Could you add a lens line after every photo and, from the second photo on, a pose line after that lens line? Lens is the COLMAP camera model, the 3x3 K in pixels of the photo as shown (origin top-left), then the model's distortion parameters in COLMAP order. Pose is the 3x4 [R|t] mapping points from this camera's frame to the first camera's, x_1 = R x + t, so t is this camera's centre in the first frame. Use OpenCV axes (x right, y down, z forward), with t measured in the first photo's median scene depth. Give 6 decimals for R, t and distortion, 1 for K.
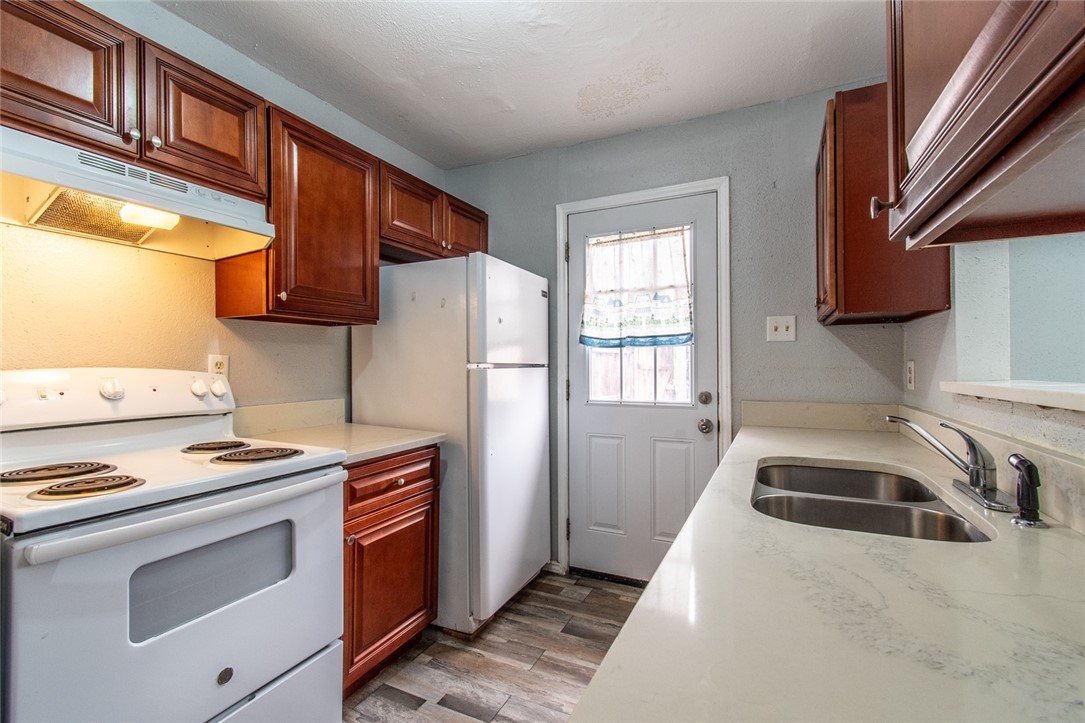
lens RADIAL K [[484.5, 0, 537.8], [0, 484.5, 365.3], [0, 0, 1]] dist [0.003024, -0.000187]
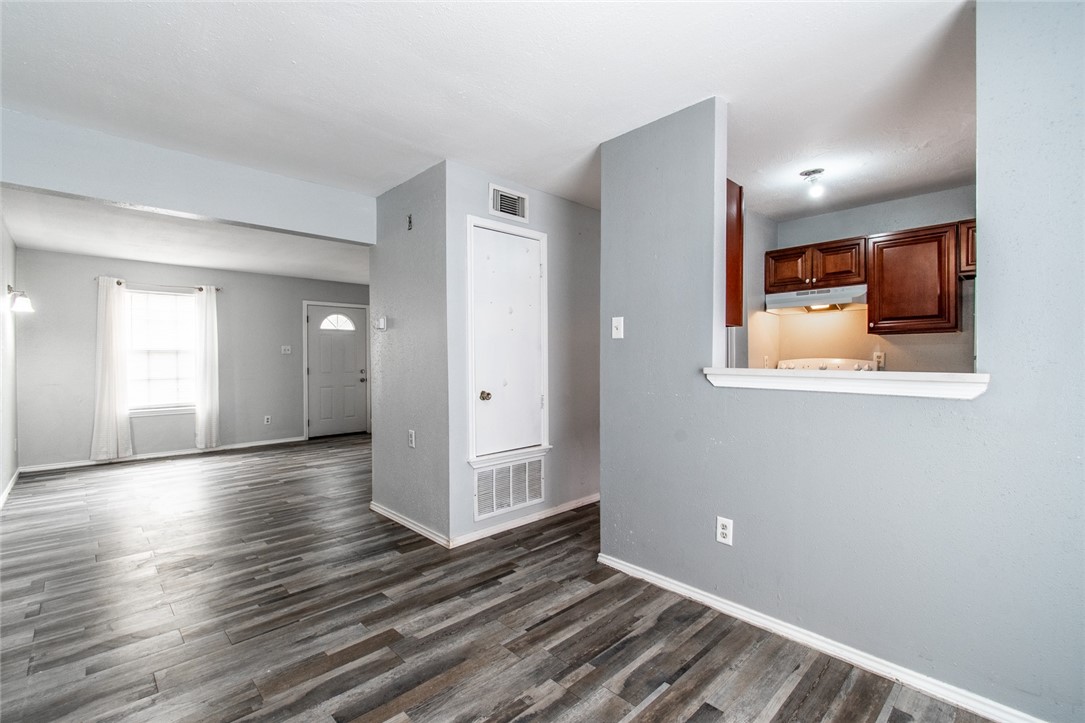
lens RADIAL K [[484.5, 0, 528.3], [0, 484.5, 365.6], [0, 0, 1]] dist [0.003024, -0.000187]
pose [[-0.348332, 0.021376, -0.937128, 1.558877], [0.003379, 0.999762, 0.021548, -0.012161], [0.937365, 0.004340, -0.348321, 0.252709]]
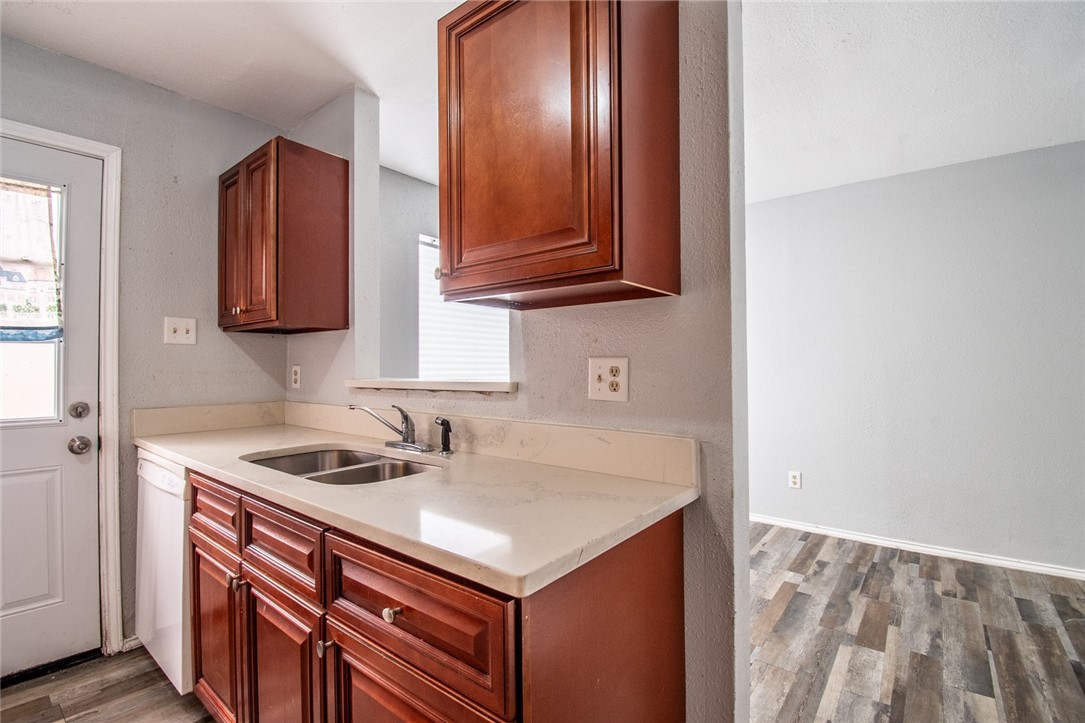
lens RADIAL K [[484.5, 0, 541.9], [0, 484.5, 362.1], [0, 0, 1]] dist [0.003024, -0.000187]
pose [[0.212398, 0.011291, 0.977118, -0.293512], [0.000797, 0.999931, -0.011728, -0.001837], [-0.977183, 0.003269, 0.212374, 0.094148]]
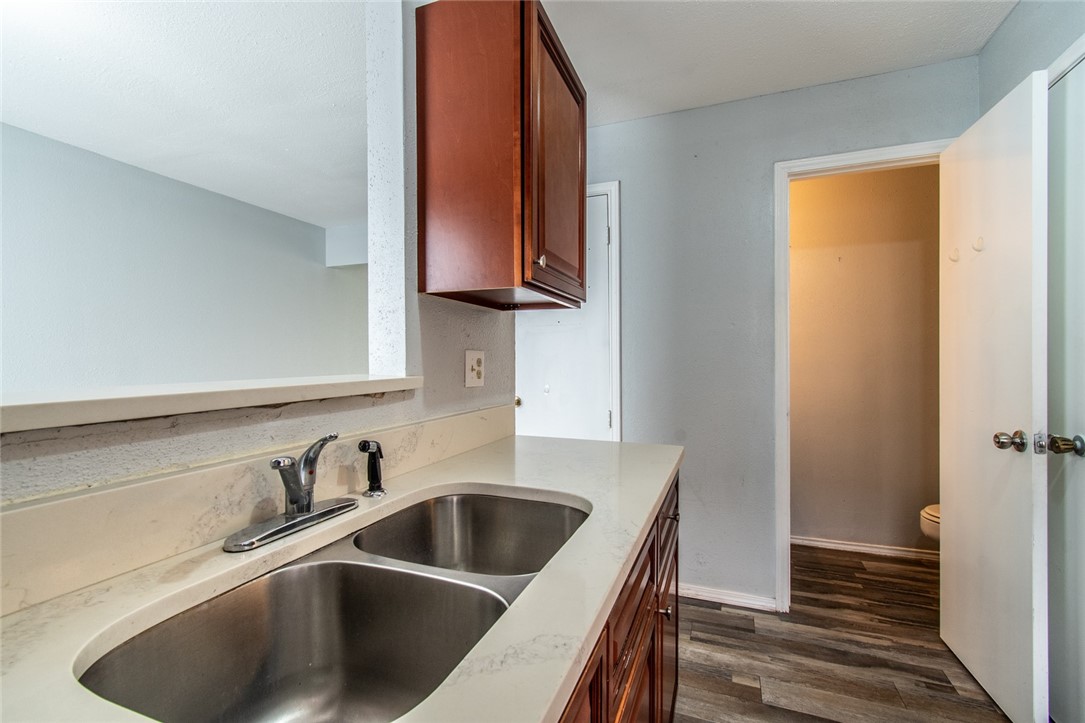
lens RADIAL K [[484.5, 0, 536.2], [0, 484.5, 362.4], [0, 0, 1]] dist [0.003024, -0.000187]
pose [[-0.997146, 0.008130, -0.075063, 0.279189], [0.007846, 0.999961, 0.004069, 0.000722], [0.075093, 0.003468, -0.997171, 0.871352]]
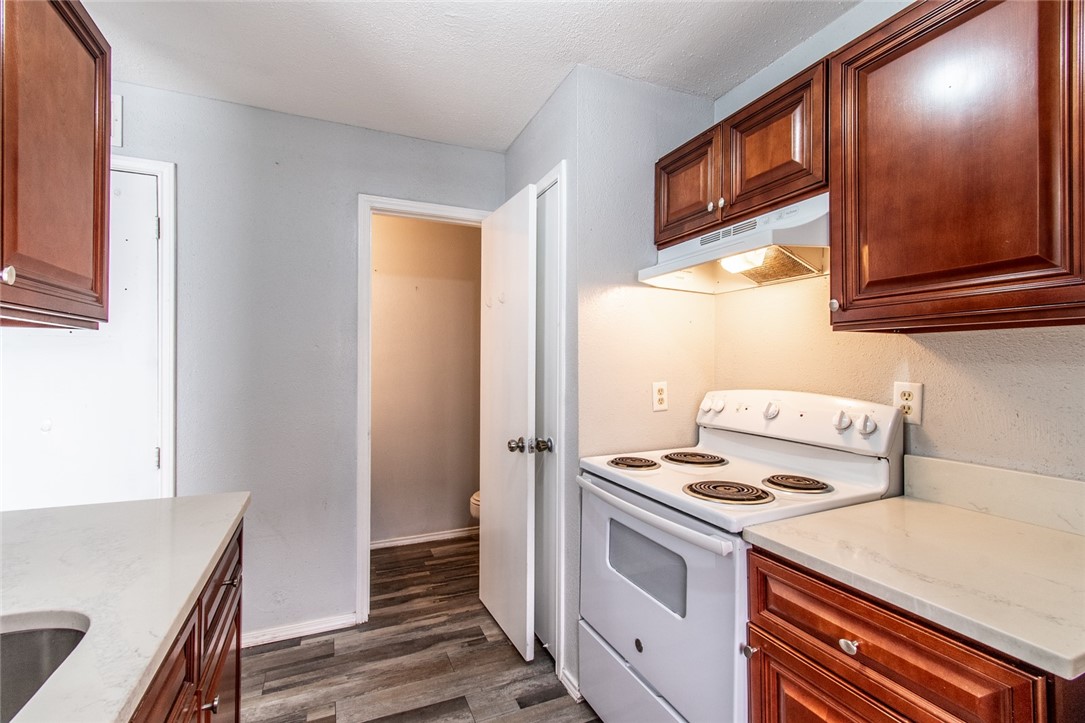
lens RADIAL K [[484.5, 0, 539.0], [0, 484.5, 362.6], [0, 0, 1]] dist [0.003024, -0.000187]
pose [[-0.649496, -0.000965, -0.760365, 0.250605], [-0.003735, 0.999991, 0.001922, -0.043016], [0.760356, 0.004088, -0.649494, 0.882821]]
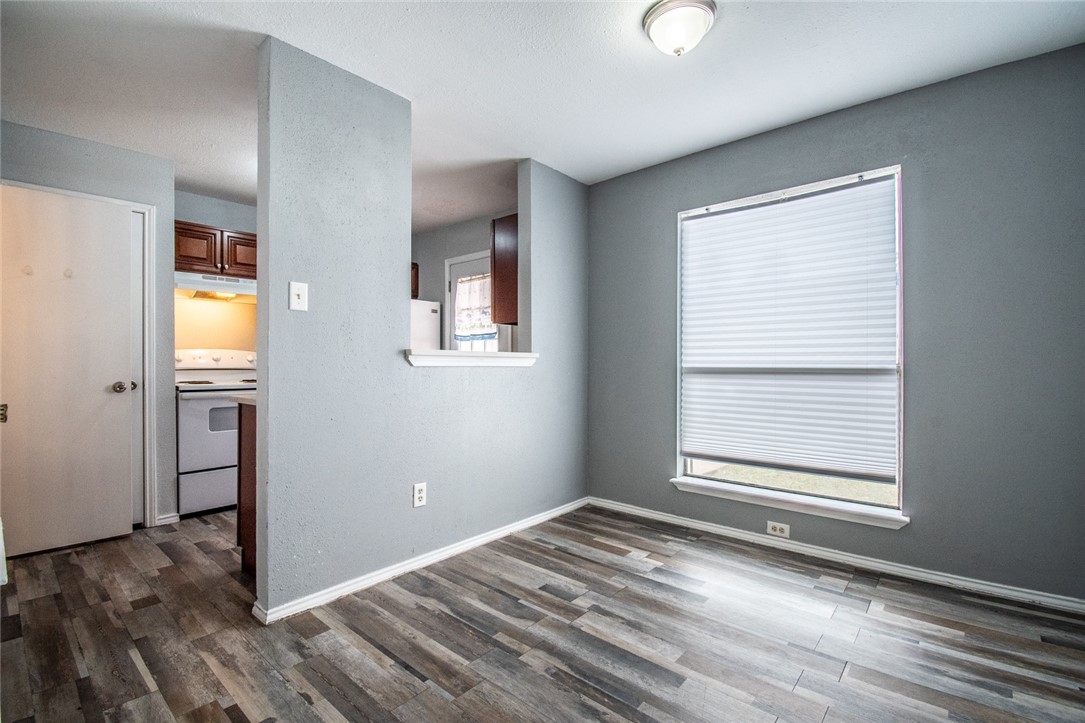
lens RADIAL K [[484.5, 0, 543.4], [0, 484.5, 369.5], [0, 0, 1]] dist [0.003024, -0.000187]
pose [[0.968284, 0.008912, -0.249694, 1.023086], [-0.004743, 0.999839, 0.017293, 0.042523], [0.249808, -0.015560, 0.968170, -0.761800]]
